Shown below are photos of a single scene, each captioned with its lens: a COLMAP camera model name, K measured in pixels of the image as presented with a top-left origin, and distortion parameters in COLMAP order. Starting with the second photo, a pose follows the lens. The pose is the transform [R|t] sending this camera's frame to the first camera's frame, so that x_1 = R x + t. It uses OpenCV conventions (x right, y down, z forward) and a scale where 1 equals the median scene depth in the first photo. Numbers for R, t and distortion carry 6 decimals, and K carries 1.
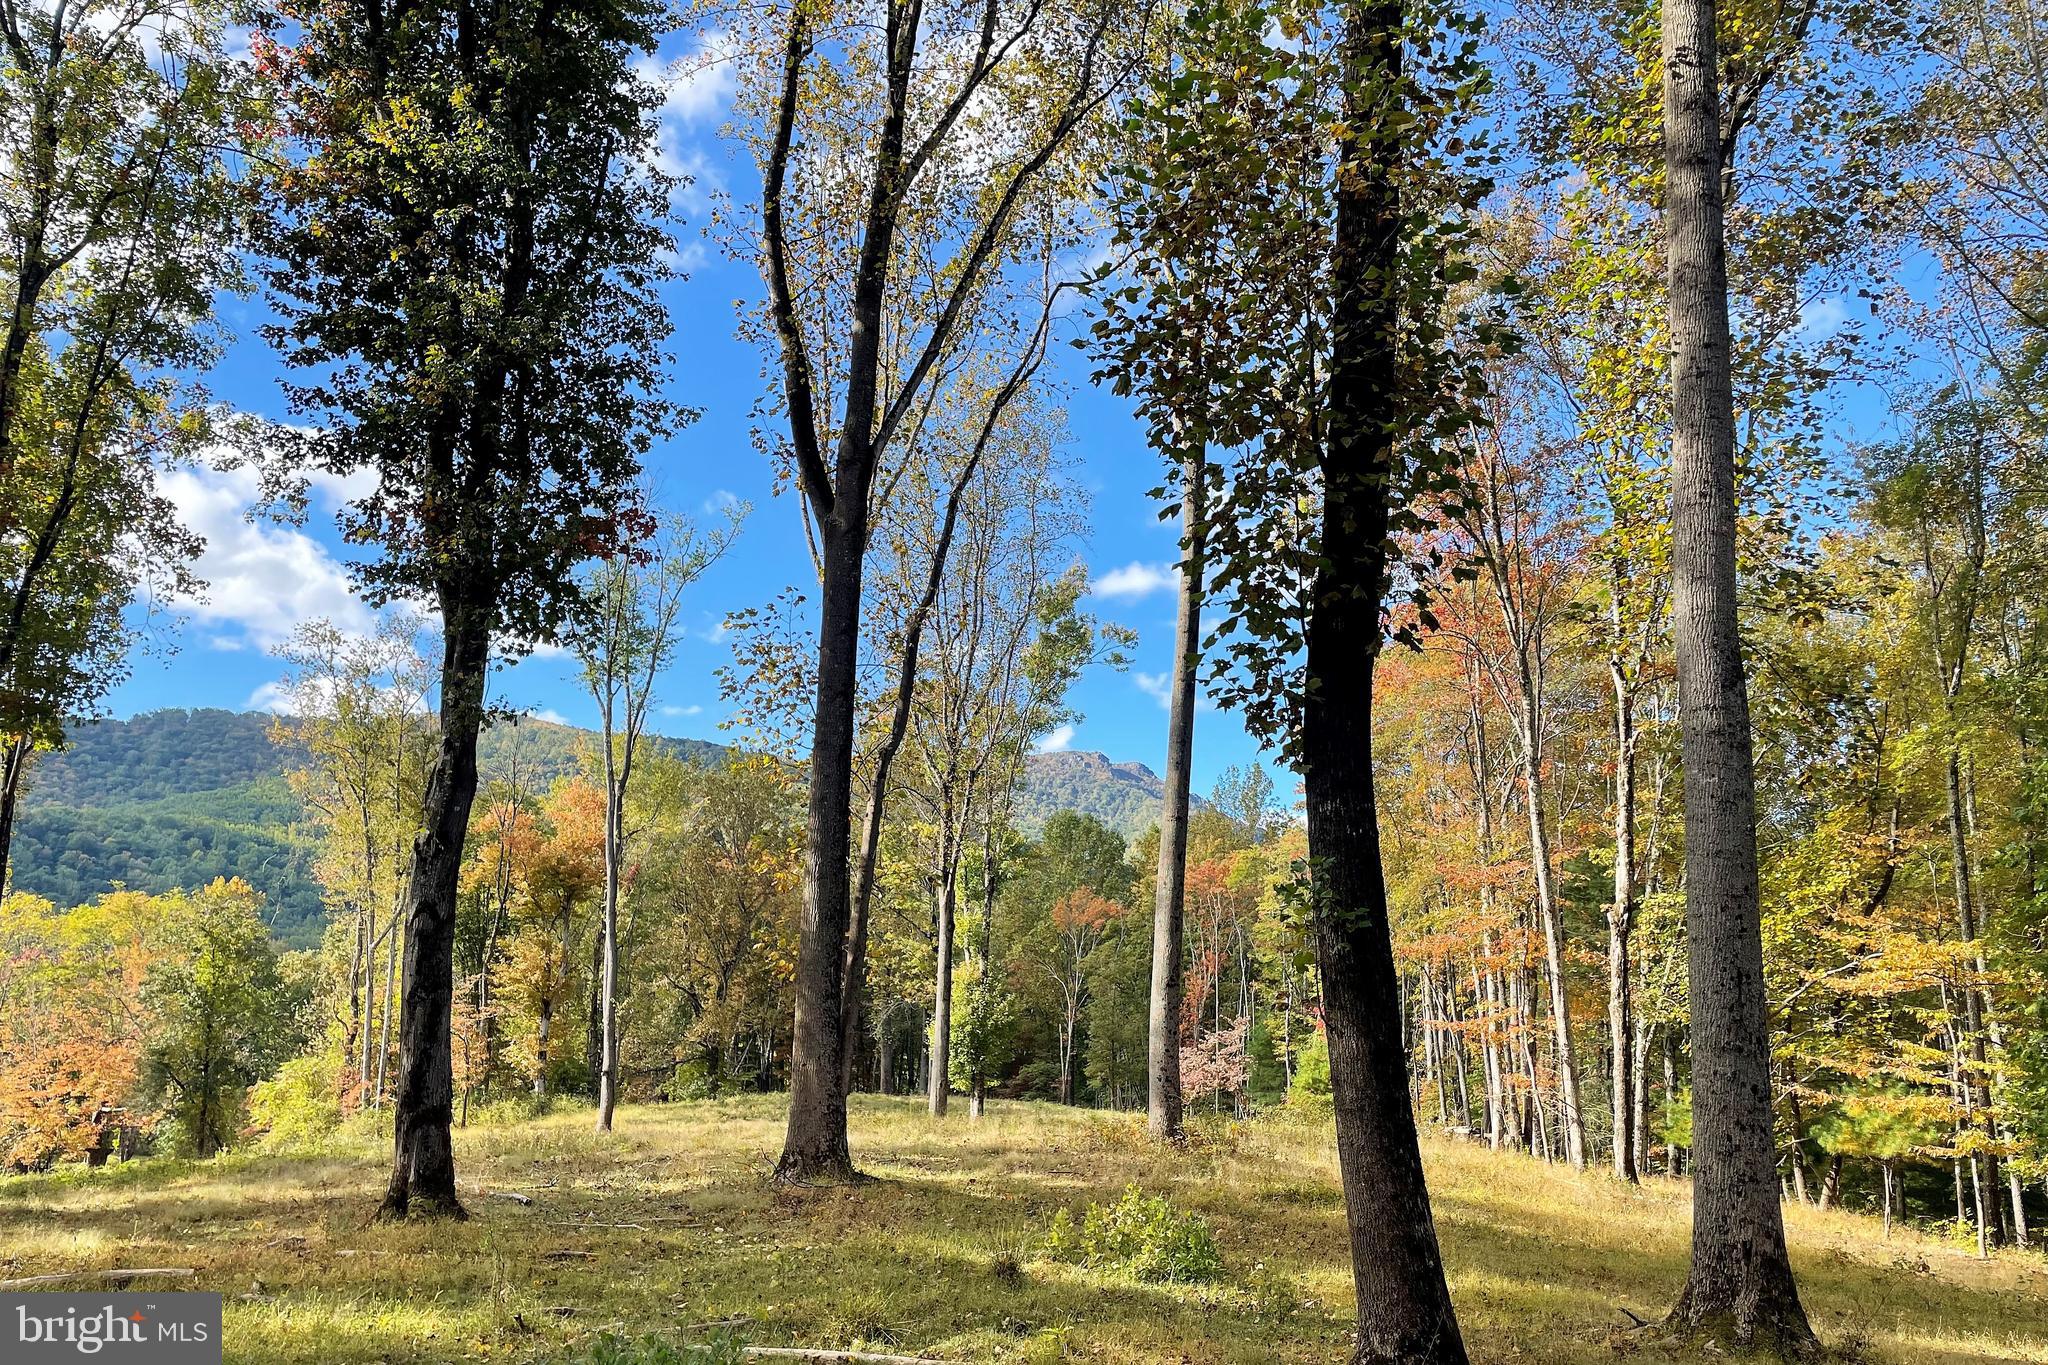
lens RADIAL K [[1505.5, 0, 1024.0], [0, 1505.5, 682.5], [0, 0, 1]] dist [0.004222, -0.000107]
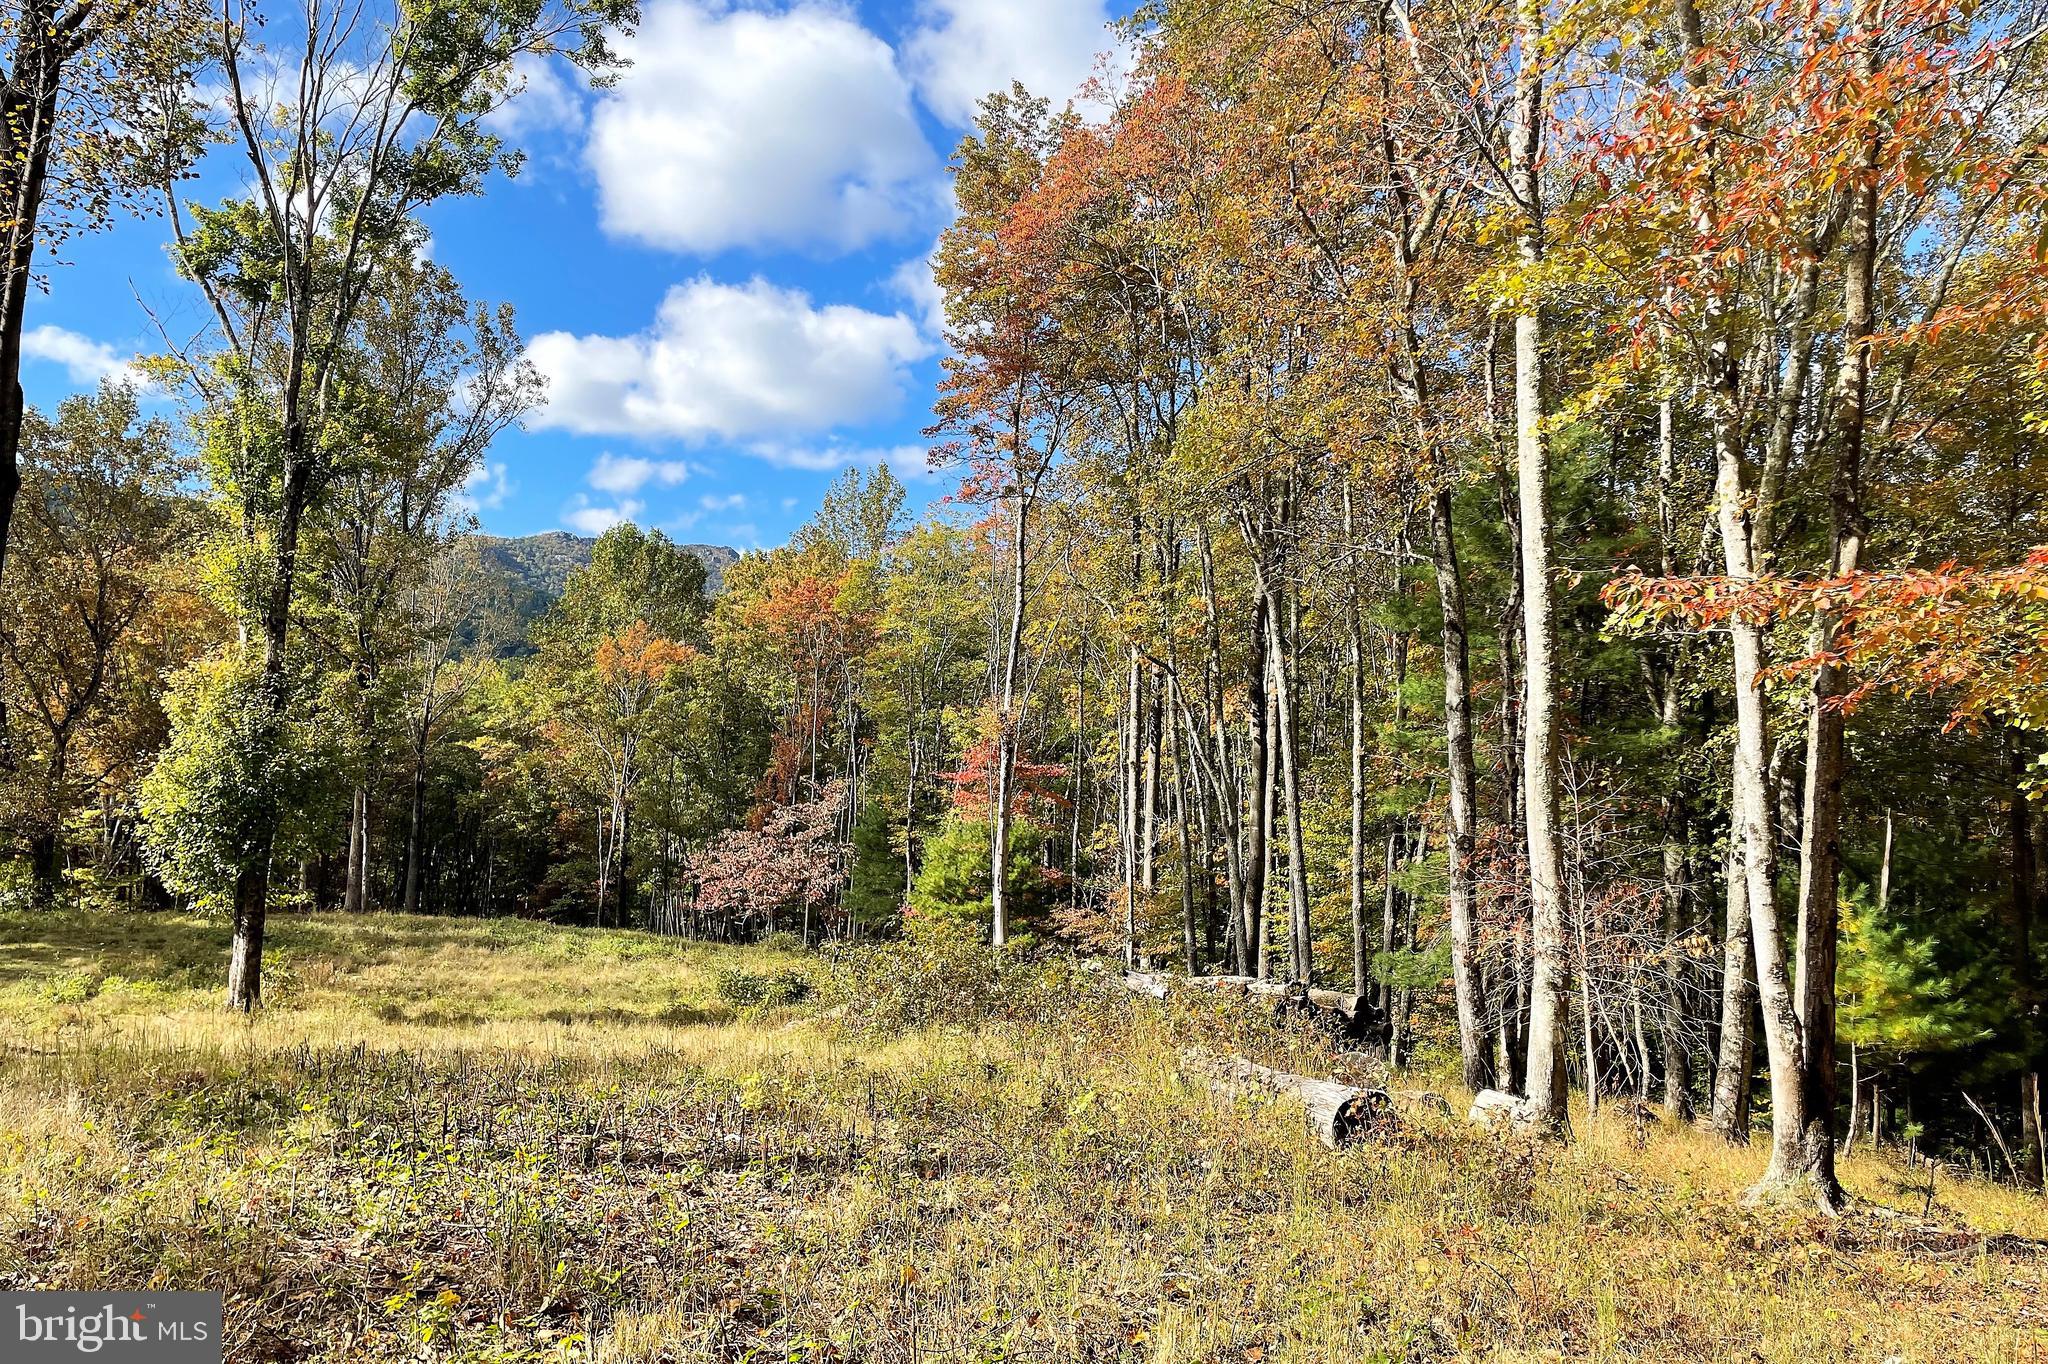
lens RADIAL K [[1505.5, 0, 1024.0], [0, 1505.5, 682.0], [0, 0, 1]] dist [0.004222, -0.000107]
pose [[0.969859, 0.024338, 0.242448, 0.072132], [-0.055407, 0.990962, 0.122167, 0.108135], [-0.237283, -0.131918, 0.962442, 0.420371]]
